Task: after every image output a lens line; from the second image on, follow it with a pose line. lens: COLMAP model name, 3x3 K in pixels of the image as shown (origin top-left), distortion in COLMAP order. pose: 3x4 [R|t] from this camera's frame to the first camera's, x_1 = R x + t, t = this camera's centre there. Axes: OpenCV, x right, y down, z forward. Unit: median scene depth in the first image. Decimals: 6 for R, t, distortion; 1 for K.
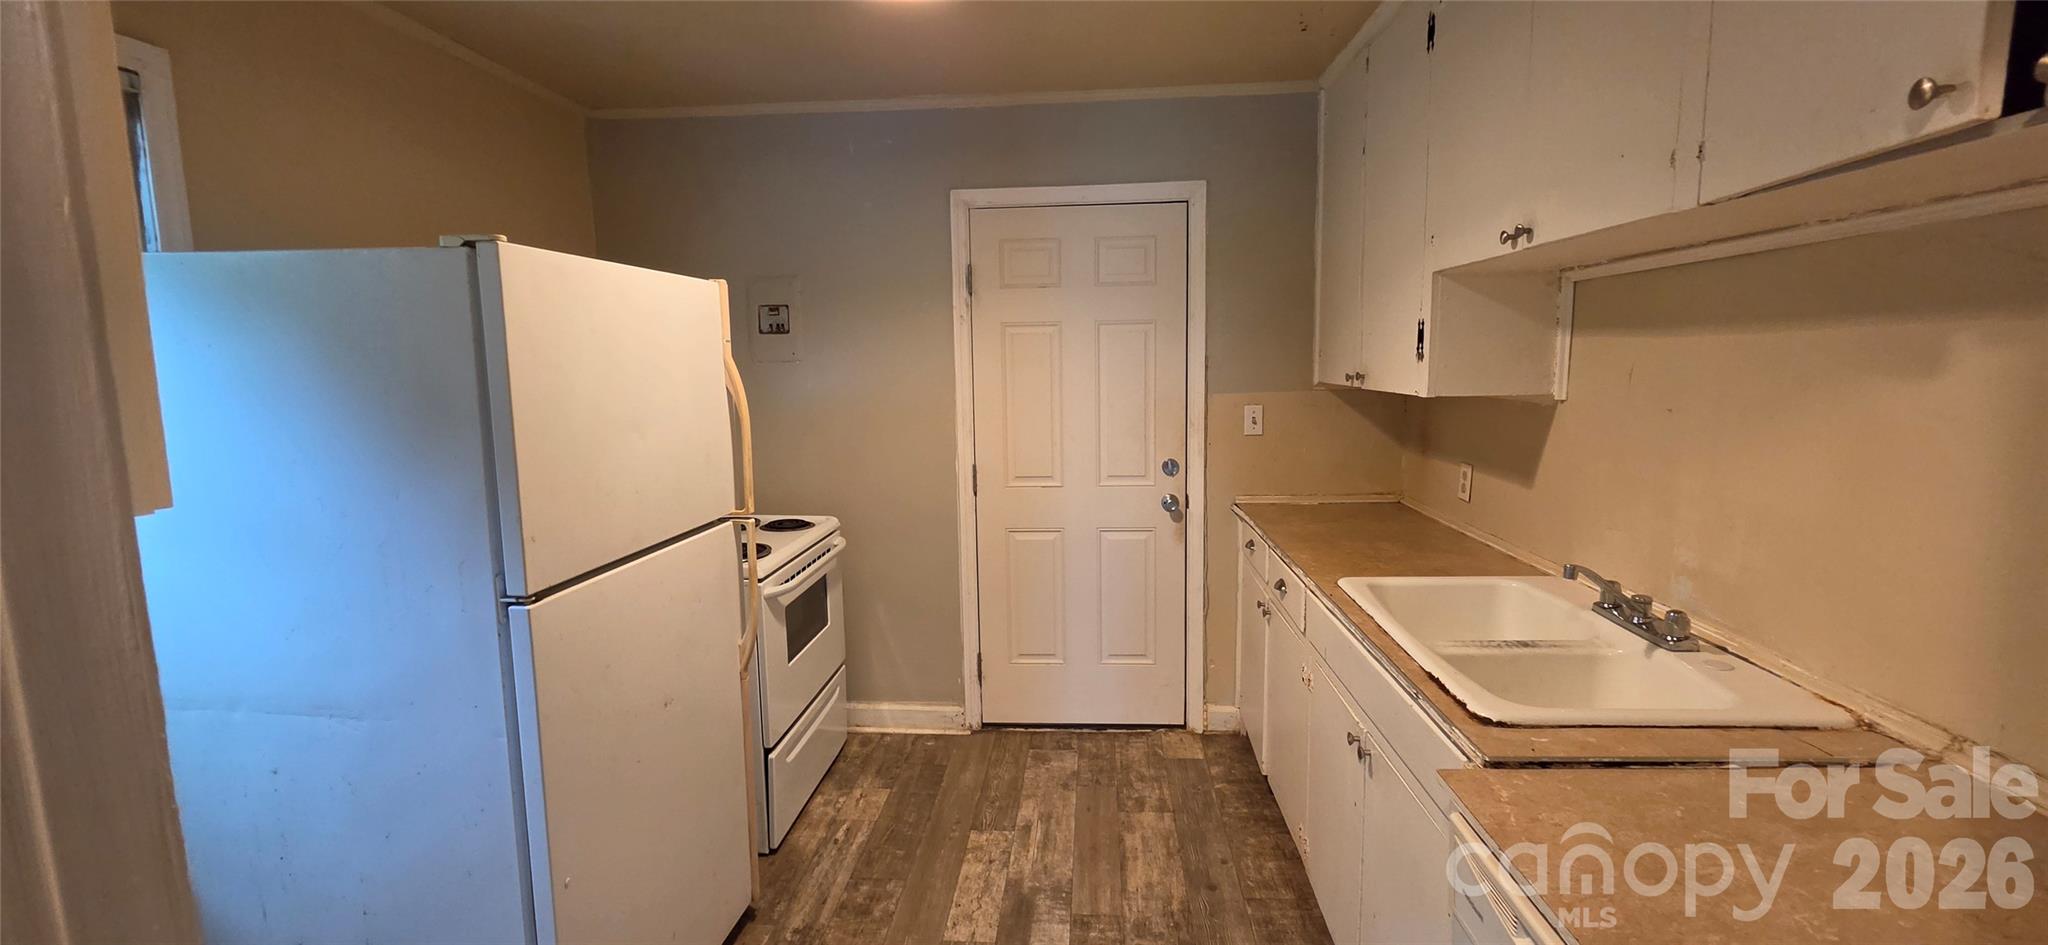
lens RADIAL K [[842.4, 0, 1028.6], [0, 842.4, 468.0], [0, 0, 1]] dist [-0.000300, 0.000033]
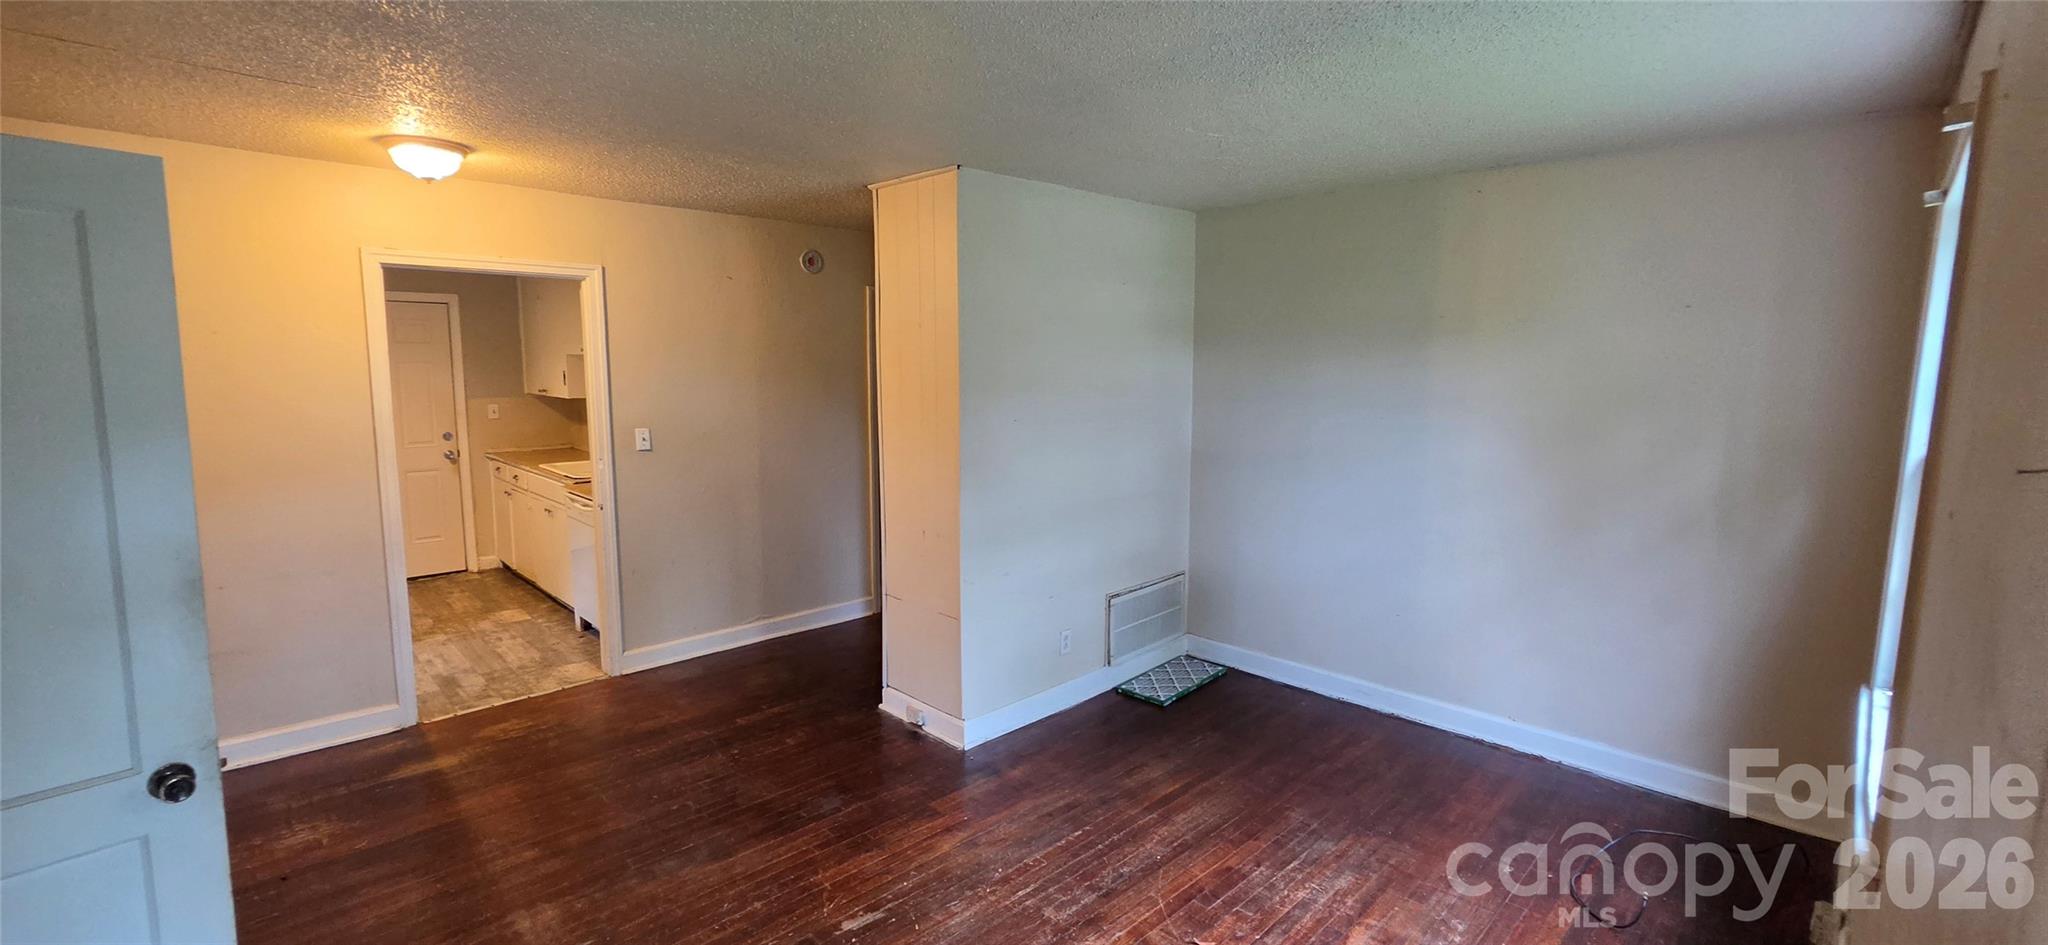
lens RADIAL K [[842.4, 0, 1034.9], [0, 842.4, 468.1], [0, 0, 1]] dist [-0.000300, 0.000033]
pose [[0.661084, -0.063716, 0.747602, -0.401022], [0.073558, 0.997092, 0.019933, 0.135419], [-0.746698, 0.041815, 0.663848, -1.328808]]
